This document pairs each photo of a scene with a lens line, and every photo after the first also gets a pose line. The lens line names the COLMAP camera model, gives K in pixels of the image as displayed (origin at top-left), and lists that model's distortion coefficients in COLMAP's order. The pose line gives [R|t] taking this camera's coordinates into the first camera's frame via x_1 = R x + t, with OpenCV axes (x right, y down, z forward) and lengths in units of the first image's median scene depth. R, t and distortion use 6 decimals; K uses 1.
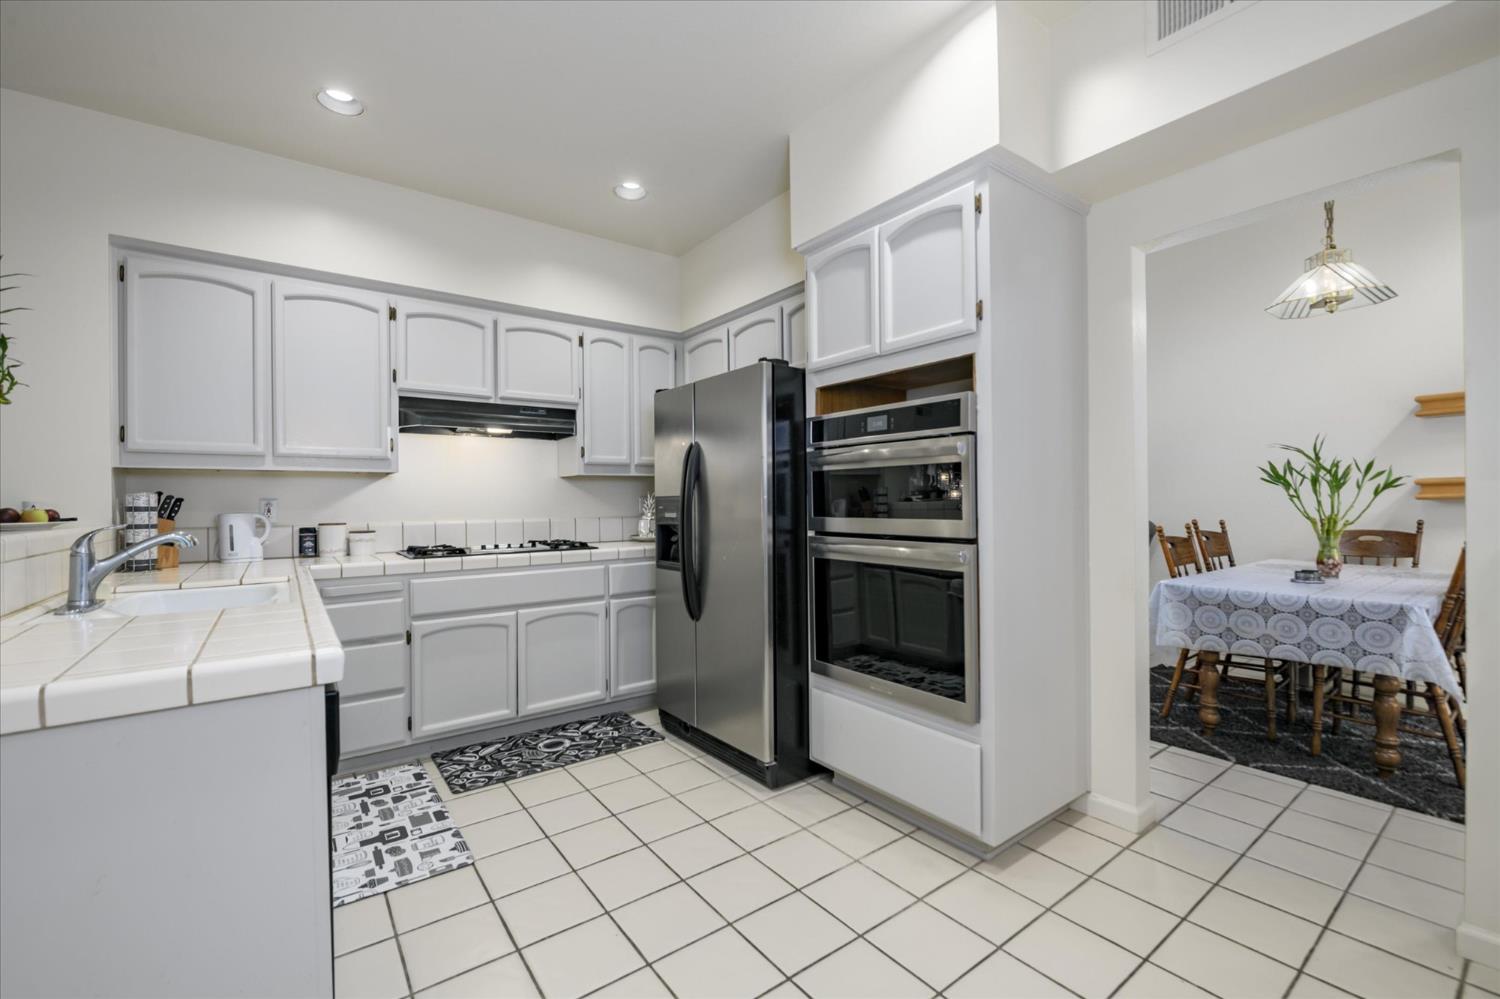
lens RADIAL K [[625.1, 0, 750.0], [0, 625.1, 499.5], [0, 0, 1]] dist [-0.011561, -0.000121]
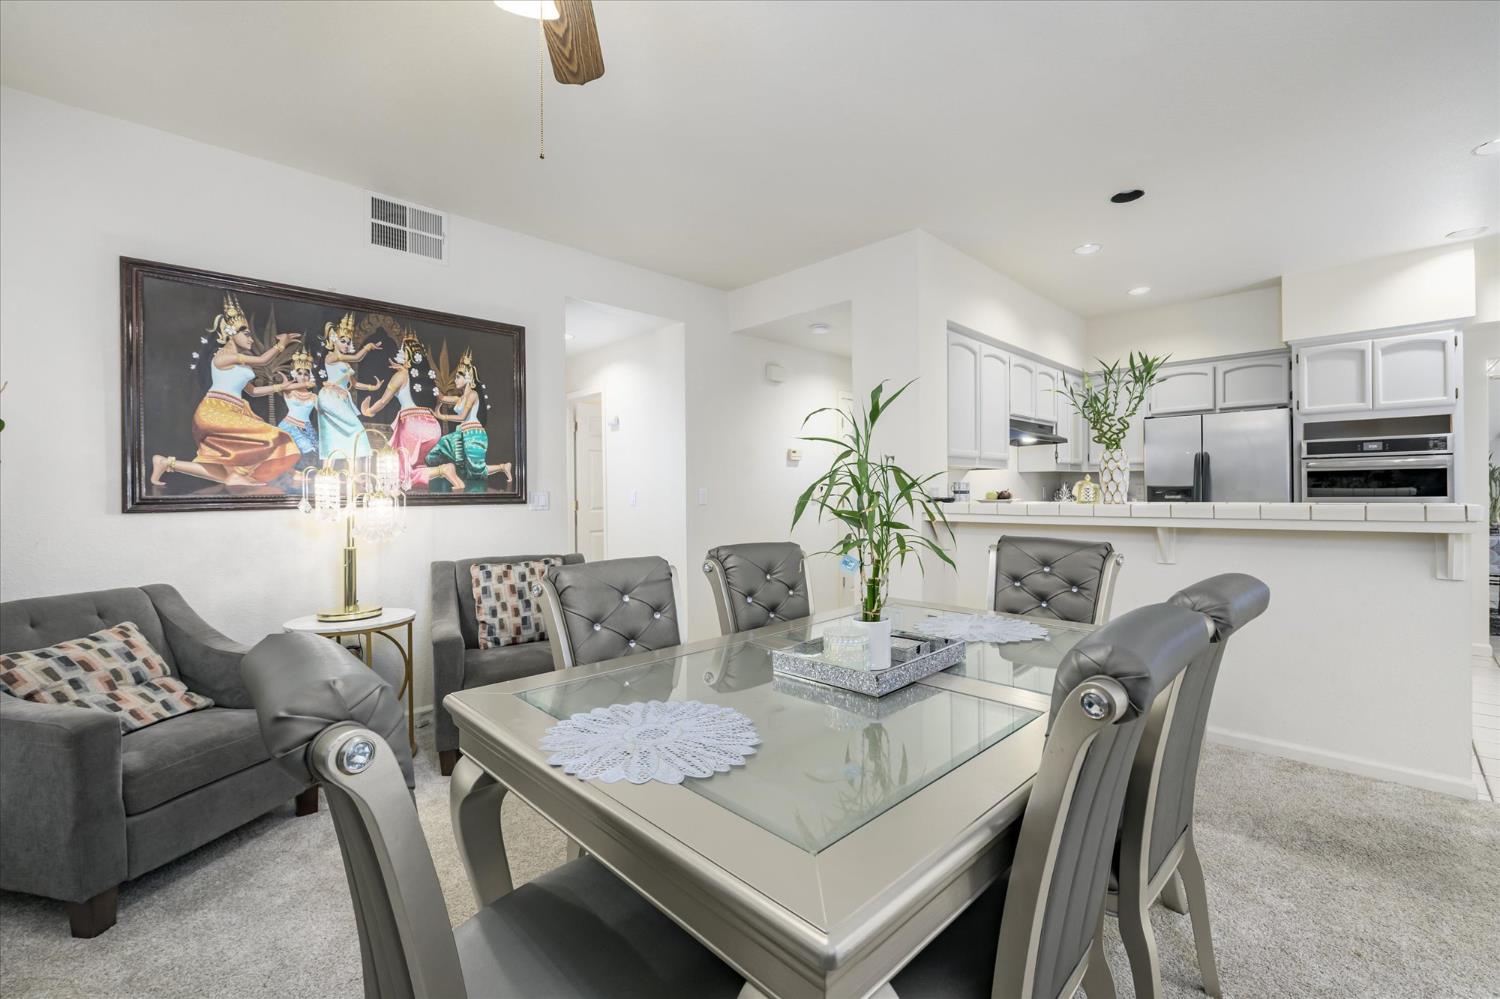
lens RADIAL K [[625.1, 0, 750.0], [0, 625.1, 499.5], [0, 0, 1]] dist [-0.011561, -0.000121]
pose [[0.990336, -0.001332, 0.138685, -1.722393], [-0.000294, 0.999931, 0.011702, 0.016261], [-0.138691, -0.011629, 0.990267, -0.529504]]
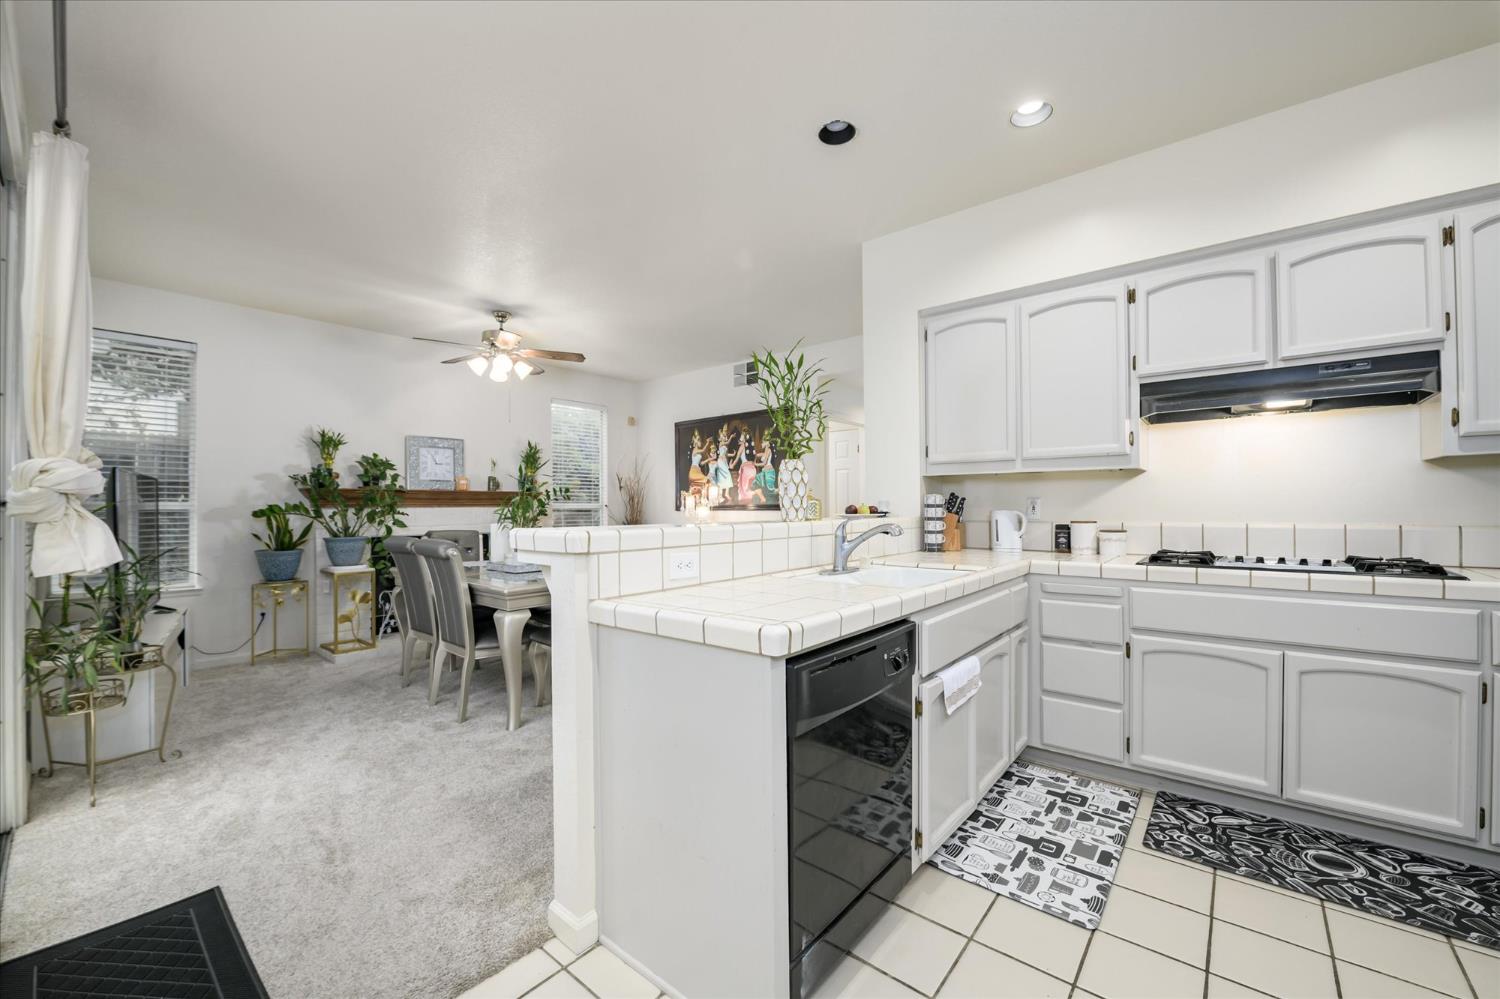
lens RADIAL K [[595.6, 0, 750.0], [0, 595.6, 499.5], [0, 0, 1]] dist [-0.012318, -0.000514]
pose [[0.230252, -0.000893, -0.973131, 0.166547], [0.008009, 0.999967, 0.000977, -0.002731], [0.973098, -0.008018, 0.230252, 0.272134]]
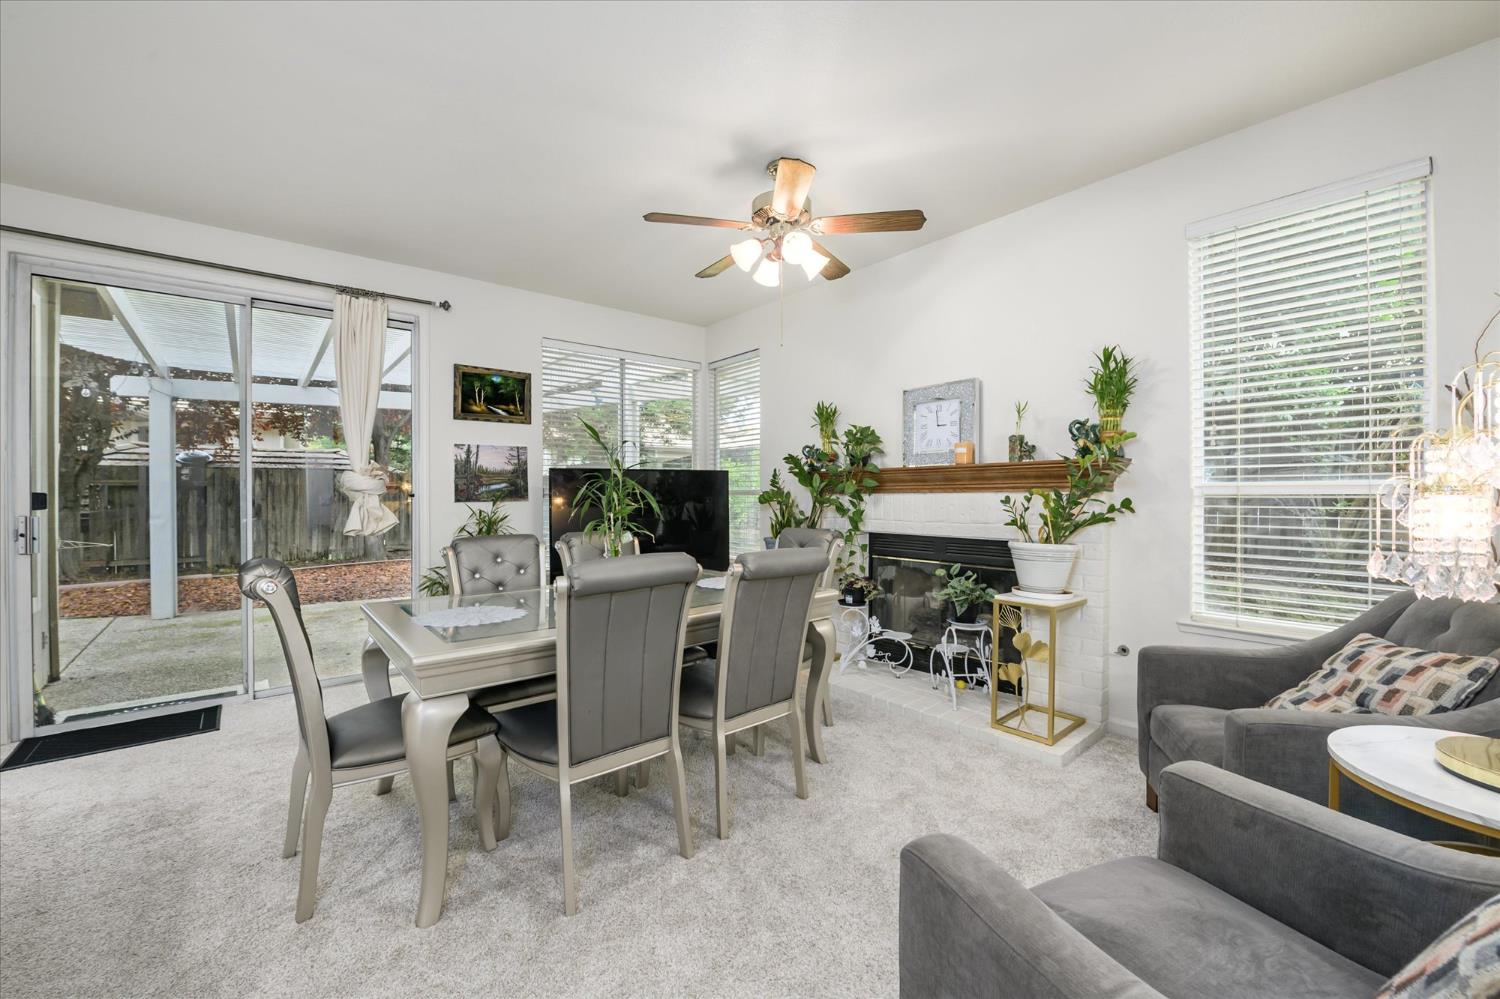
lens RADIAL K [[595.6, 0, 750.0], [0, 595.6, 499.5], [0, 0, 1]] dist [-0.012318, -0.000514]
pose [[-0.998189, 0.014019, -0.058493, -1.694544], [0.013513, 0.999868, 0.009035, 0.016789], [0.058612, 0.008228, -0.998247, 1.047177]]
